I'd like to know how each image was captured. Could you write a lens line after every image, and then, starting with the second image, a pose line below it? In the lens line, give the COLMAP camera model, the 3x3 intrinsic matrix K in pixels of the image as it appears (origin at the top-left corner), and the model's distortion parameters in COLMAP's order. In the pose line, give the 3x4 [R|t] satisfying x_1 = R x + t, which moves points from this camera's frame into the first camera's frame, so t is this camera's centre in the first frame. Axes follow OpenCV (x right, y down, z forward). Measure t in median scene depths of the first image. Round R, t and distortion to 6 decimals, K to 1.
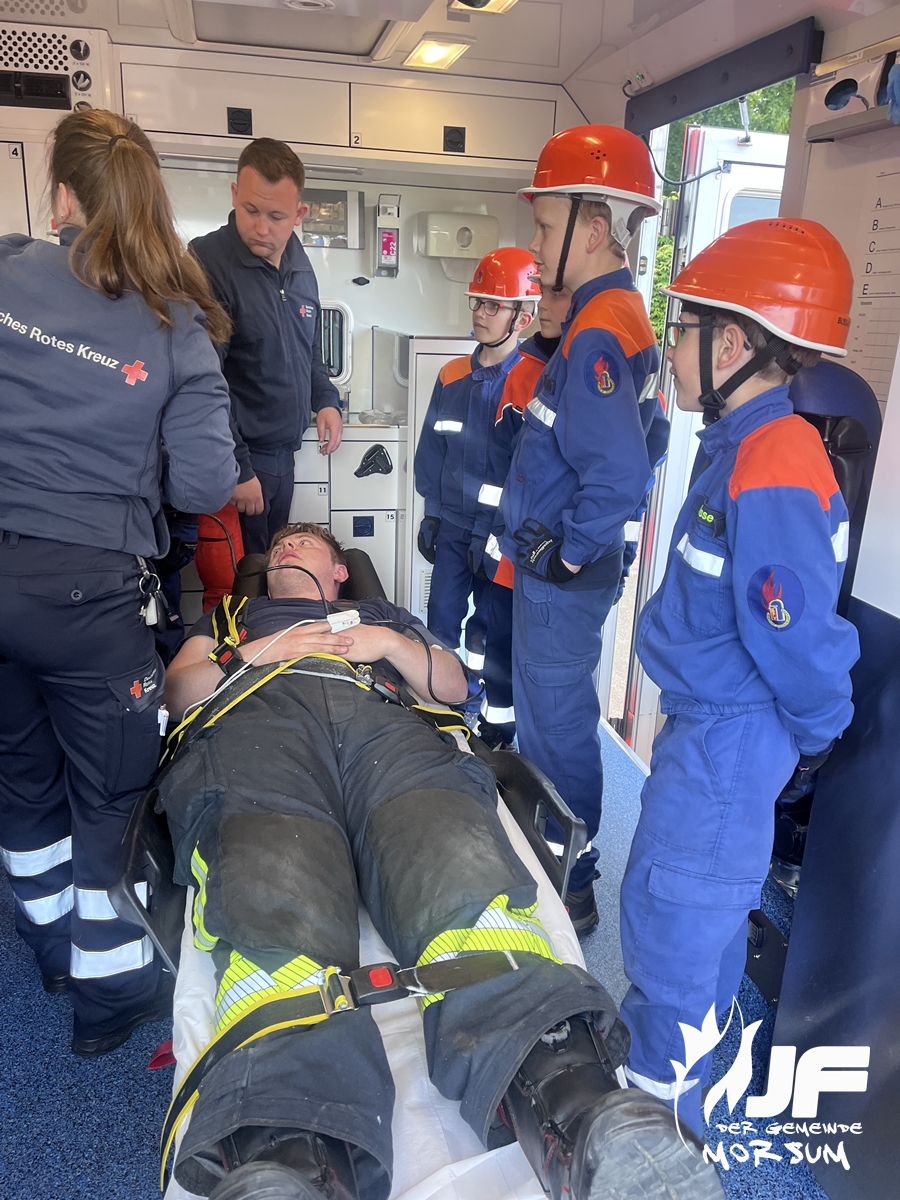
lens RADIAL K [[905.0, 0, 444.7], [0, 905.0, 599.1], [0, 0, 1]] dist [0.073836, -0.099939]
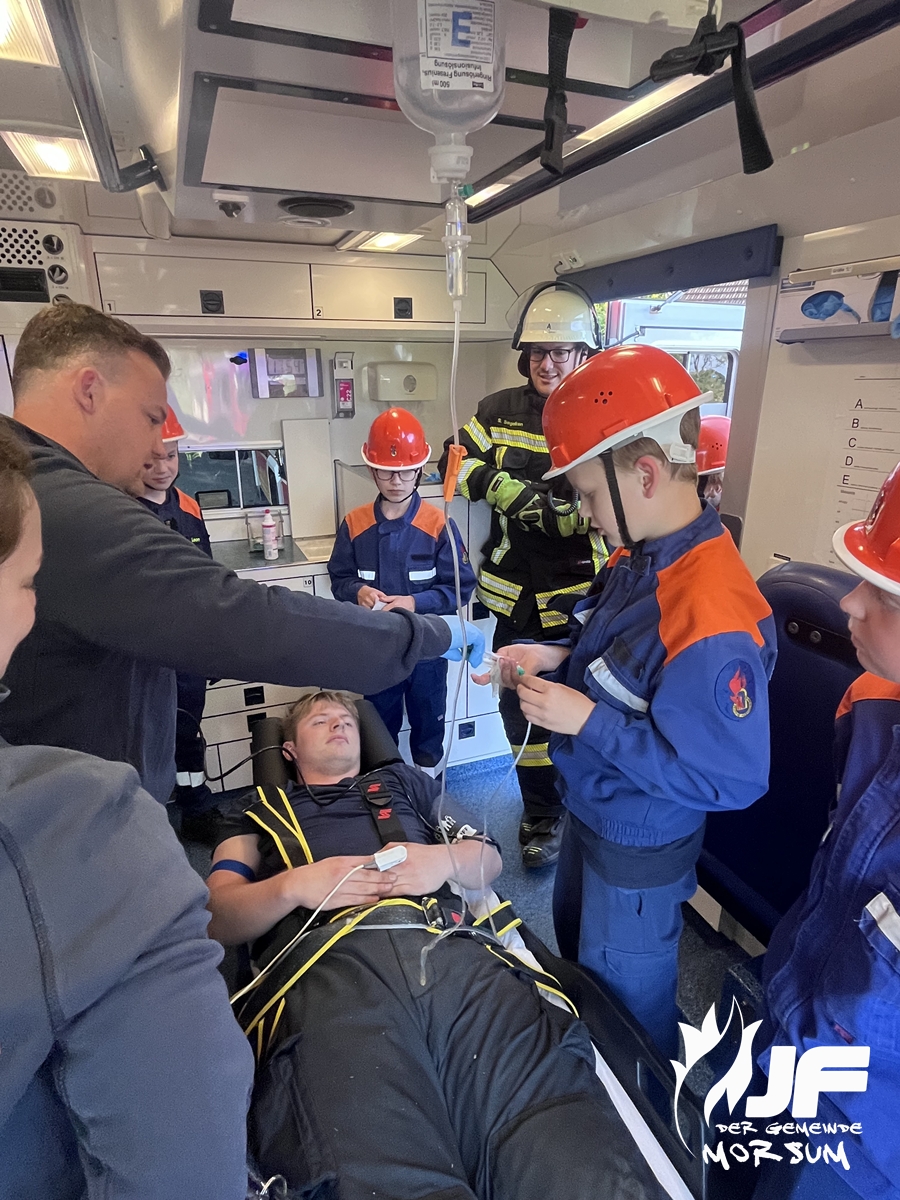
lens RADIAL K [[679.3, 0, 450.2], [0, 679.3, 598.3], [0, 0, 1]] dist [-0.004670, -0.000498]
pose [[0.987792, -0.084731, 0.130717, -0.086647], [0.084797, 0.996385, 0.005070, -0.163887], [-0.130674, 0.006077, 0.991407, 0.178874]]
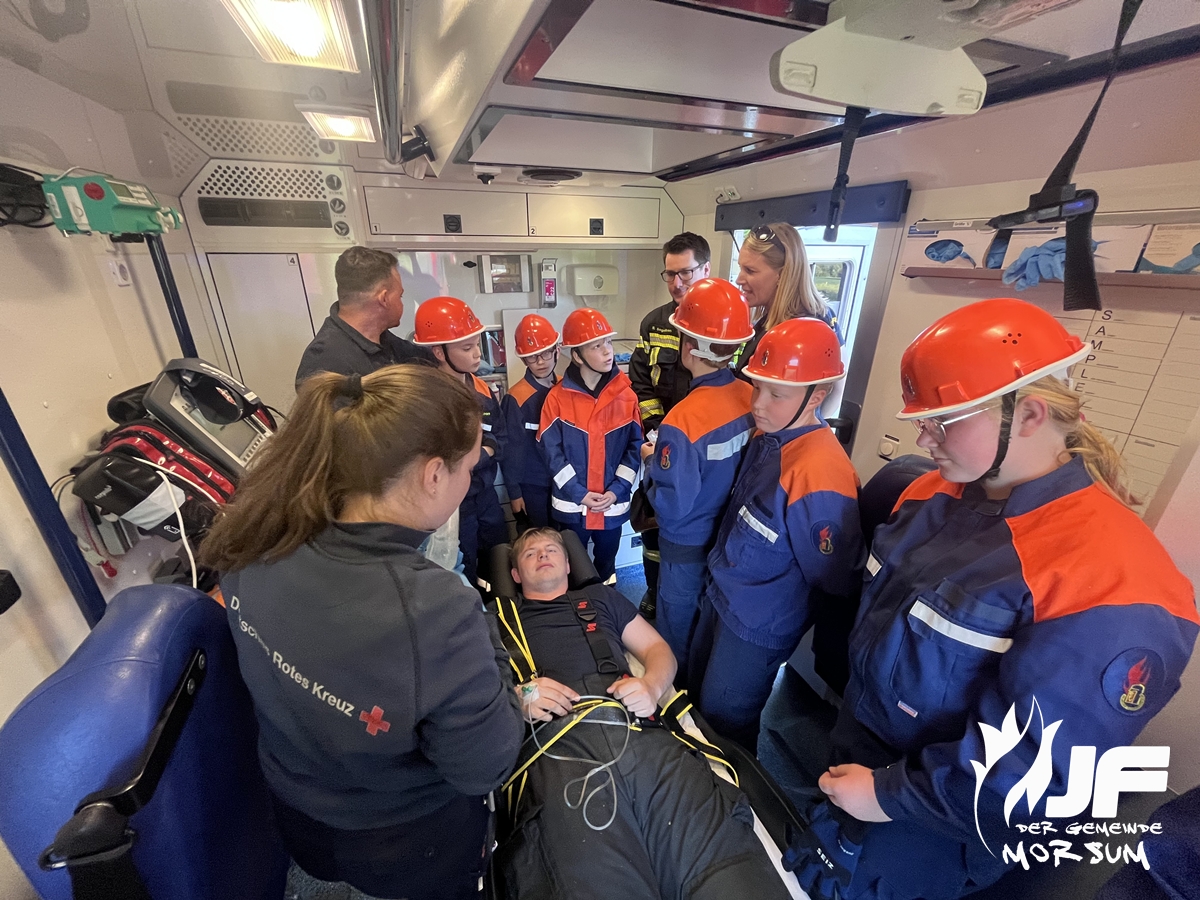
lens RADIAL K [[493.4, 0, 603.2], [0, 493.4, 455.8], [0, 0, 1]] dist [-0.004826, 0.000323]
pose [[0.990510, -0.080897, 0.111111, -0.116778], [0.072926, 0.994587, 0.074023, -0.221779], [-0.116498, -0.065218, 0.991047, 0.205120]]
